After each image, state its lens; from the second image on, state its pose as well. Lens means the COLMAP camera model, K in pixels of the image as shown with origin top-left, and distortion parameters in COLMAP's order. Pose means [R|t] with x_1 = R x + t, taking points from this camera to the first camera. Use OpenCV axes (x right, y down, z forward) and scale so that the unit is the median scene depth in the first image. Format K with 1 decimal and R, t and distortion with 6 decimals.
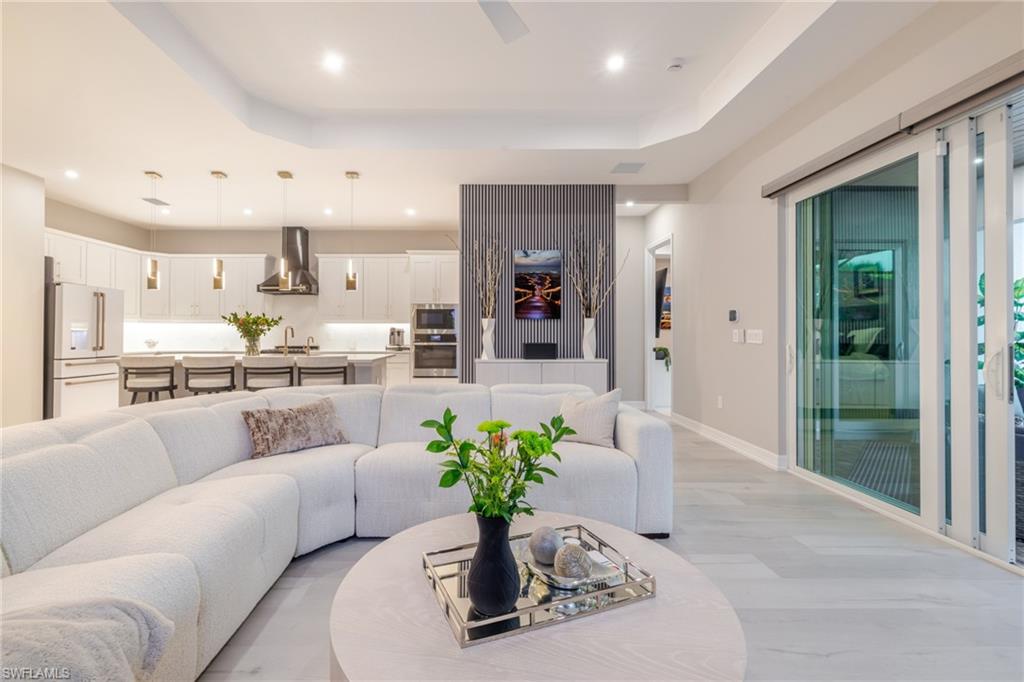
lens RADIAL K [[434.0, 0, 508.3], [0, 434.0, 332.2], [0, 0, 1]] dist [-0.003215, -0.000153]
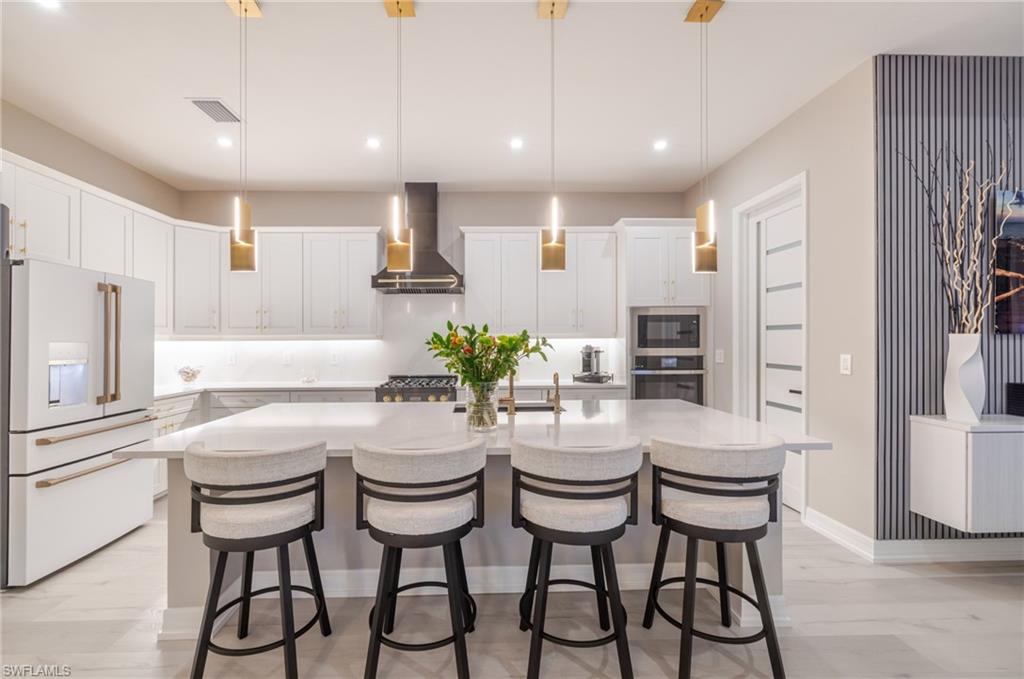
lens RADIAL K [[430.7, 0, 512.0], [0, 430.7, 339.5], [0, 0, 1]] dist [-0.000424, 0.000008]
pose [[0.999845, -0.006594, 0.016333, -0.434124], [0.006570, 0.999977, 0.001486, -0.023419], [-0.016343, -0.001378, 0.999865, 0.440840]]
